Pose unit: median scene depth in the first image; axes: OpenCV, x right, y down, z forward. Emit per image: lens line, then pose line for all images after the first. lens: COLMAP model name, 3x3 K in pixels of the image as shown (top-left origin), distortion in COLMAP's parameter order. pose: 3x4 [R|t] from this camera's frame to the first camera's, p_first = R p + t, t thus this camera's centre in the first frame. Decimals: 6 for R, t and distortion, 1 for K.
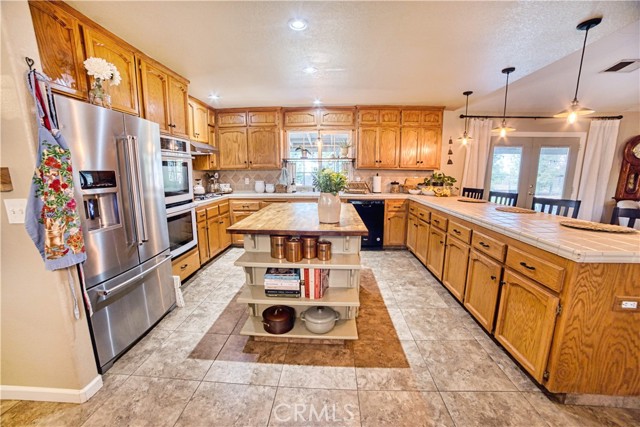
lens RADIAL K [[258.7, 0, 318.0], [0, 258.7, 216.8], [0, 0, 1]] dist [-0.104336, 0.034213]
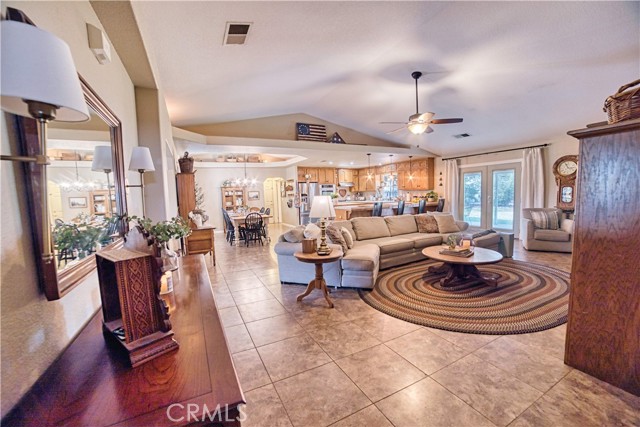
lens RADIAL K [[258.7, 0, 318.0], [0, 258.7, 216.8], [0, 0, 1]] dist [-0.104336, 0.034213]
pose [[0.499464, 0.062545, -0.864074, 2.800990], [-0.118778, 0.992916, 0.003213, 0.185263], [0.858153, 0.101028, 0.503355, -1.091288]]
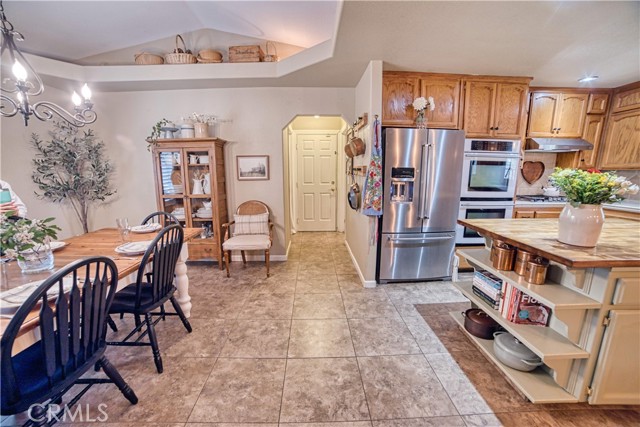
lens RADIAL K [[258.7, 0, 318.0], [0, 258.7, 216.8], [0, 0, 1]] dist [-0.104336, 0.034213]
pose [[0.081230, 0.184452, -0.979479, 0.470794], [-0.174250, 0.970220, 0.168257, -0.030507], [0.981345, 0.157007, 0.110952, 0.159345]]
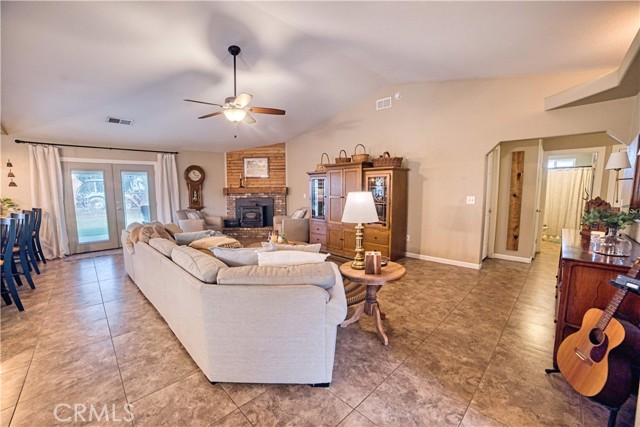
lens RADIAL K [[258.7, 0, 318.0], [0, 258.7, 216.8], [0, 0, 1]] dist [-0.104336, 0.034213]
pose [[0.671122, -0.082520, 0.736740, 1.068990], [0.135691, 0.990670, -0.012644, 0.164688], [-0.728823, 0.108455, 0.676058, -0.960306]]
